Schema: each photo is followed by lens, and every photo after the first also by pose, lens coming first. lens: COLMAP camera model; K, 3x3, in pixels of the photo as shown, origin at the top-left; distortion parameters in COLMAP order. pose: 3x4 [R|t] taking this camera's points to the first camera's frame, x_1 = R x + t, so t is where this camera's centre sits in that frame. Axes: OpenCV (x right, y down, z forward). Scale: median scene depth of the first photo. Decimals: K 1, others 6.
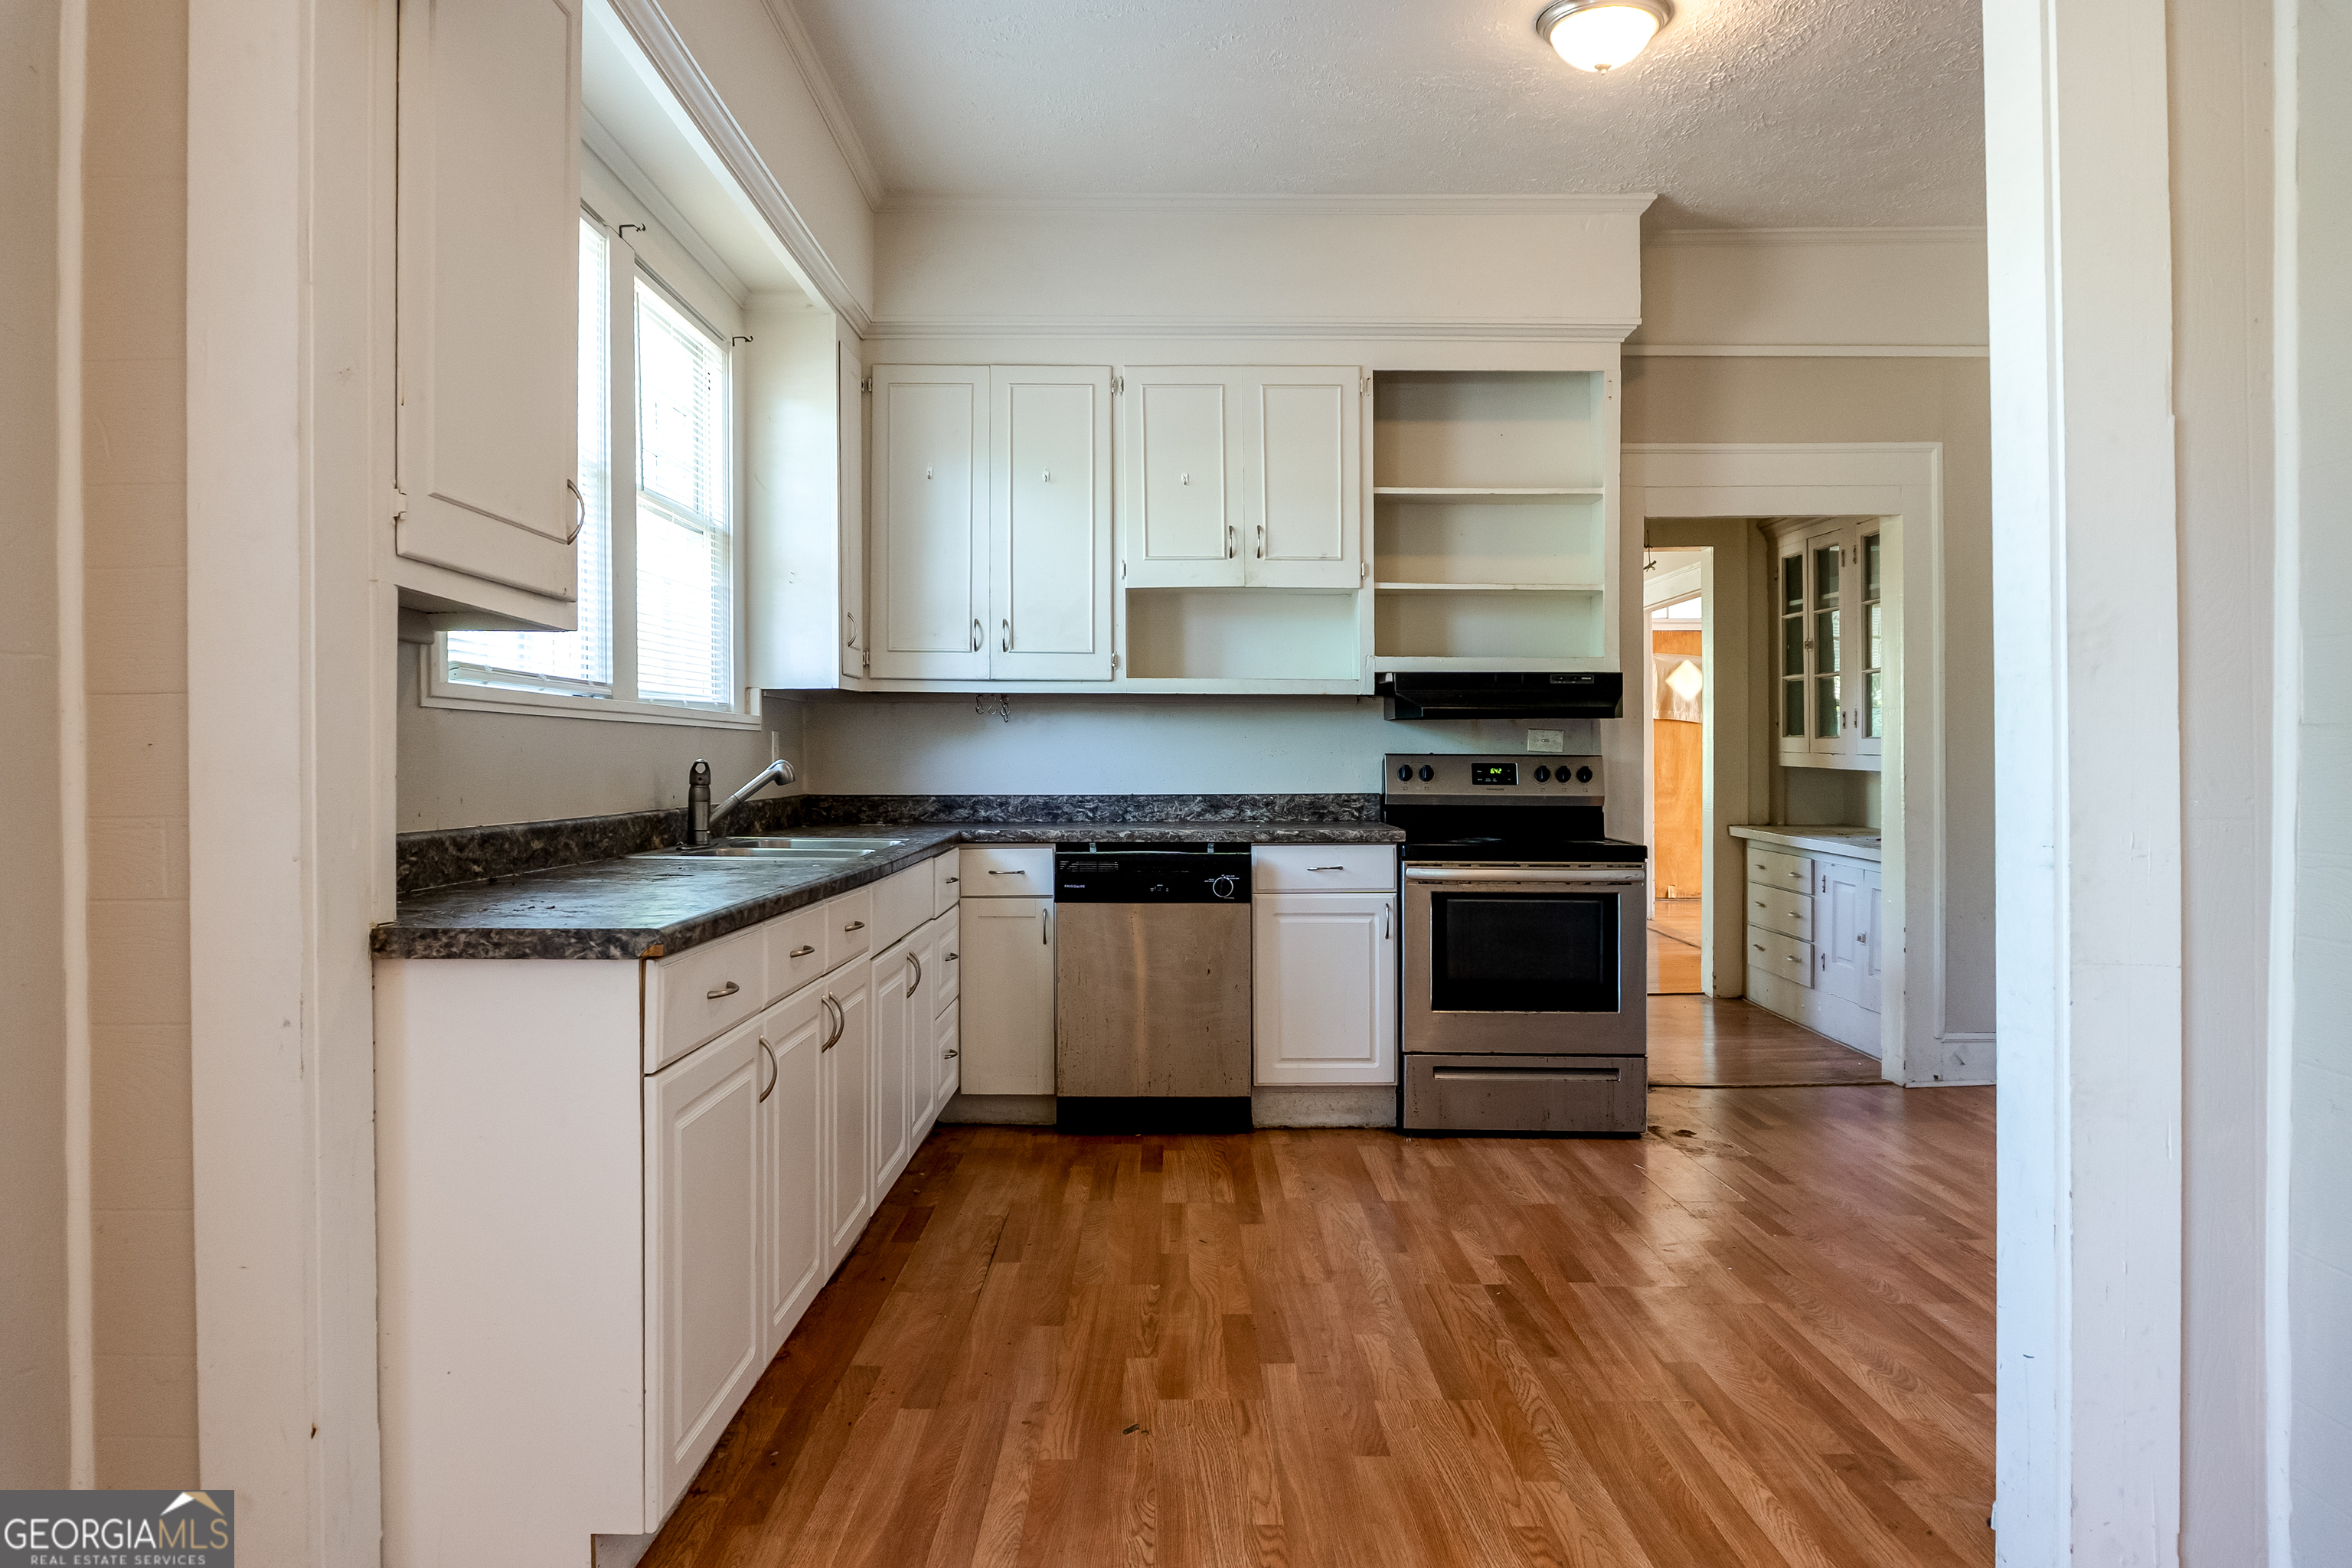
lens RADIAL K [[1593.5, 0, 1161.4], [0, 1593.5, 773.0], [0, 0, 1]] dist [-0.022494, 0.003893]
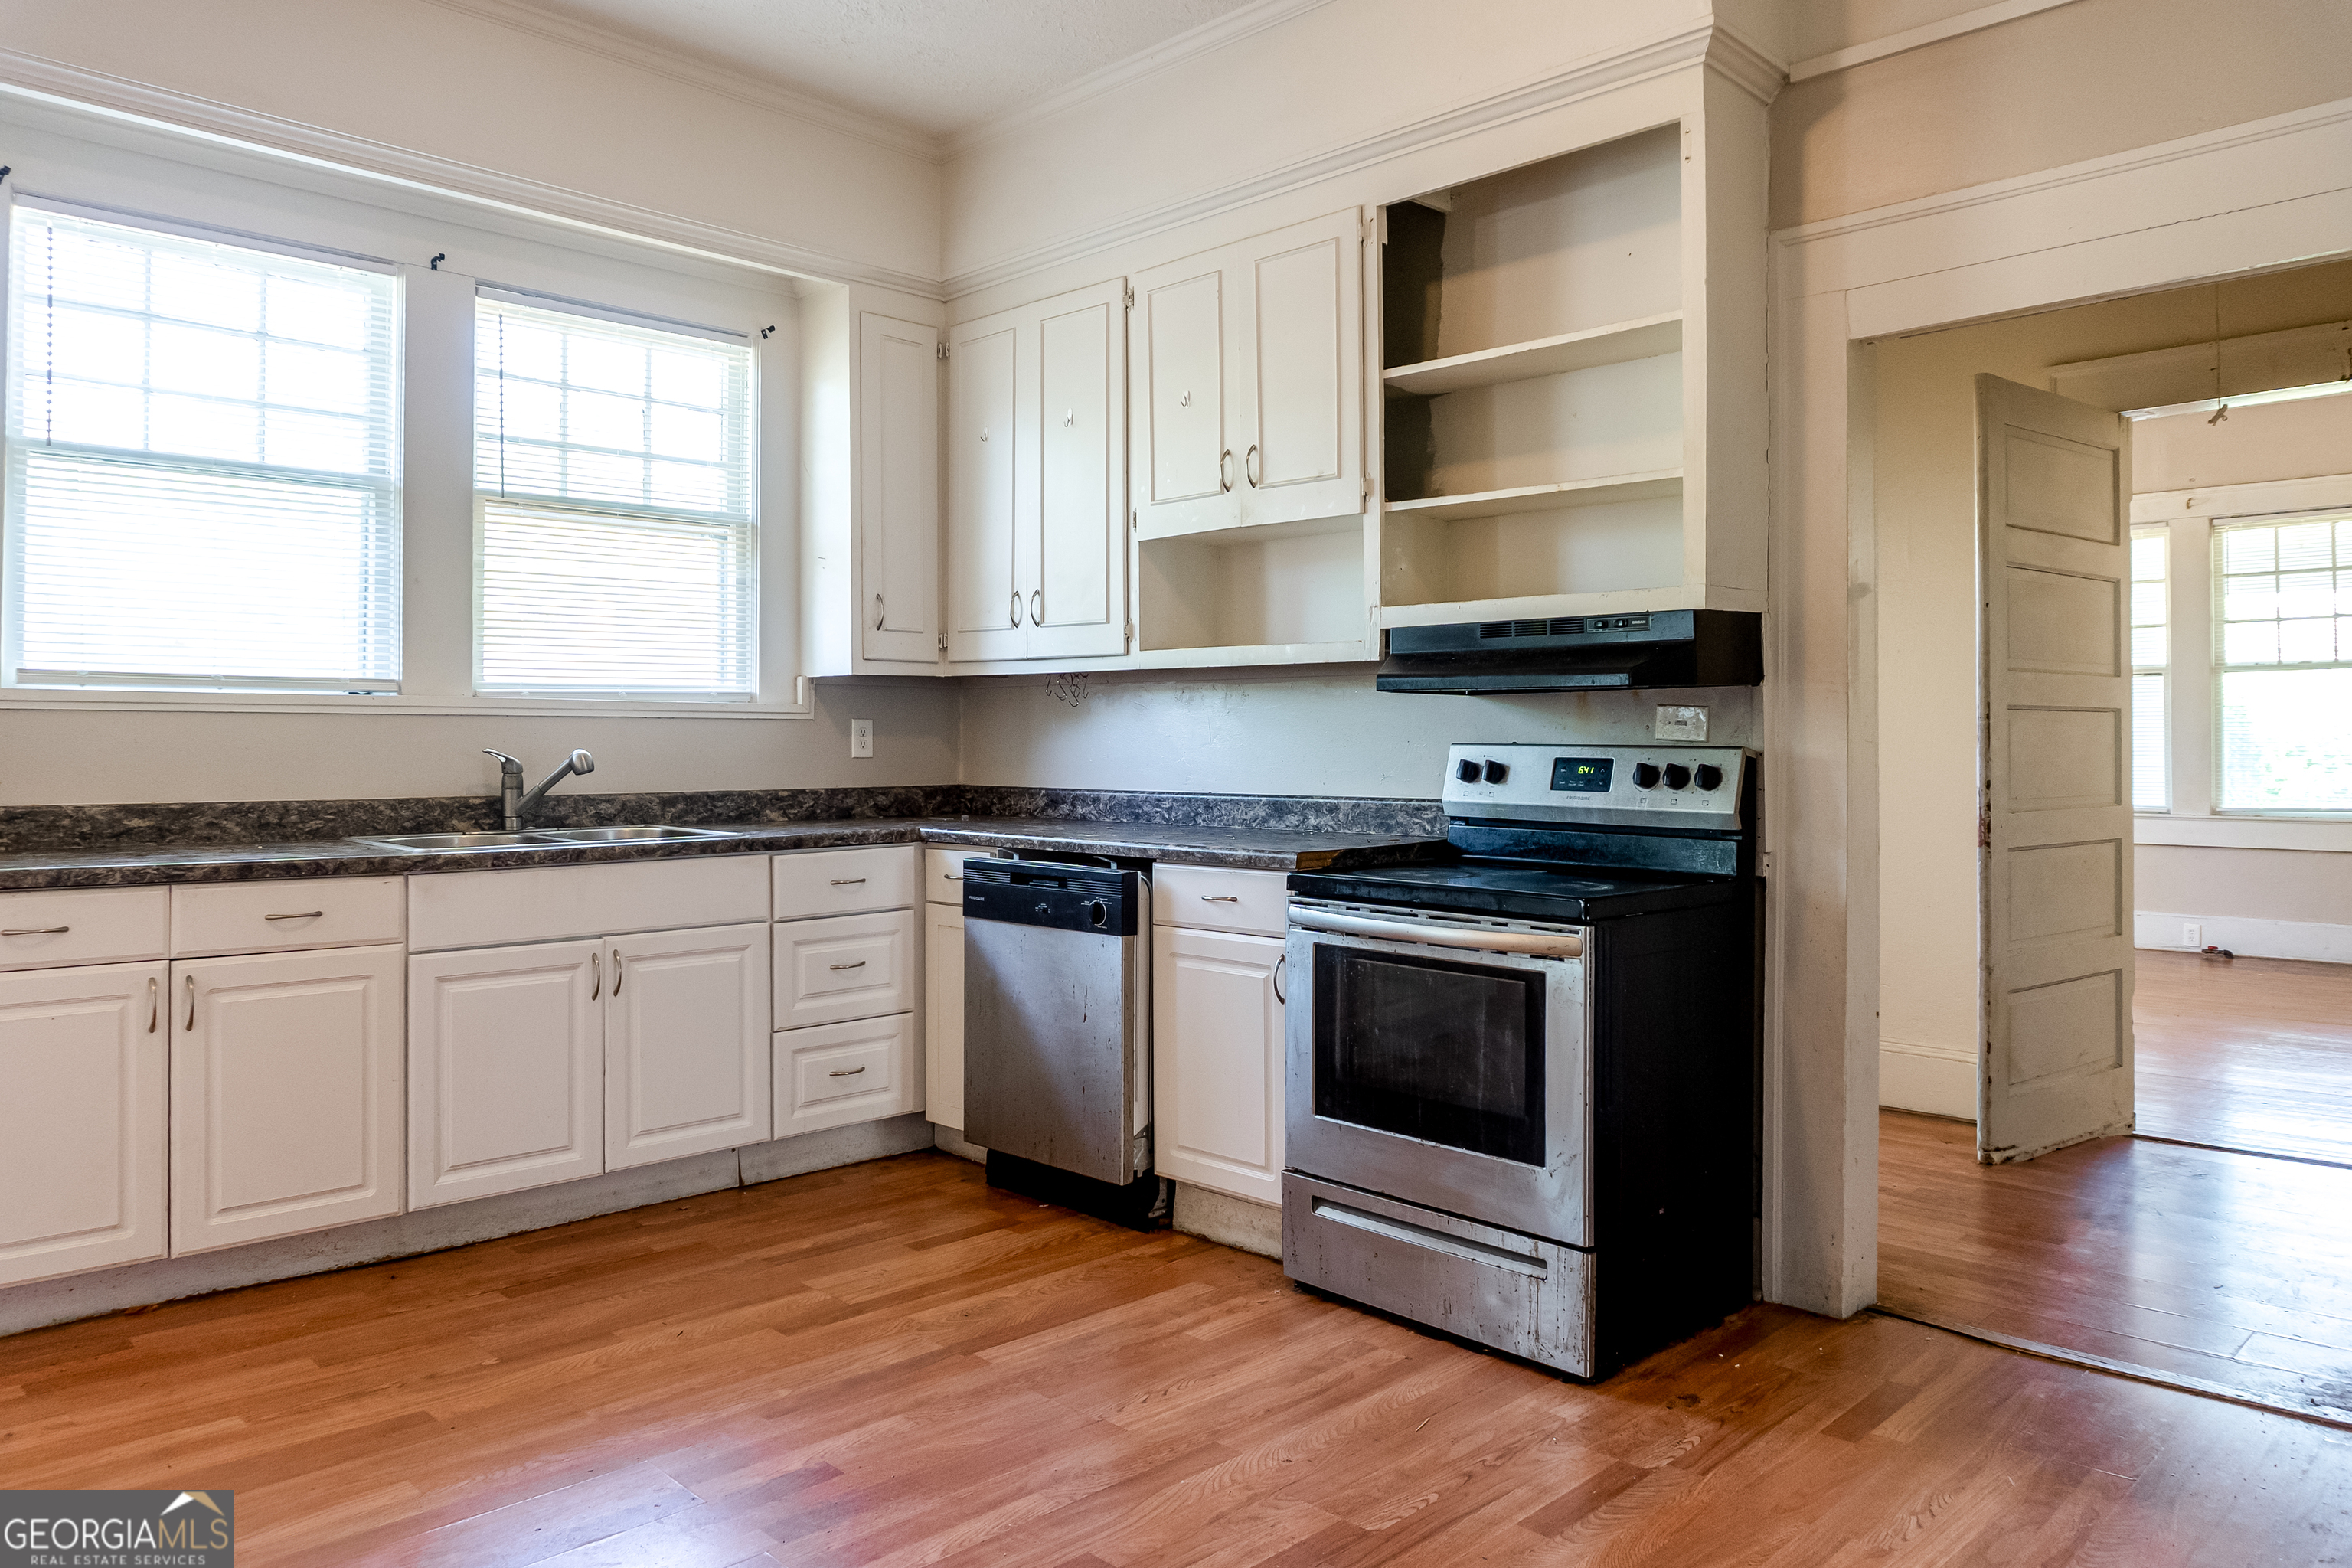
lens RADIAL K [[1593.5, 0, 1158.2], [0, 1593.5, 747.5], [0, 0, 1]] dist [-0.022494, 0.003893]
pose [[0.703582, 0.003955, -0.710603, 0.597019], [-0.007664, 0.999969, -0.002023, -0.008658], [0.710573, 0.006870, 0.703590, 0.448996]]
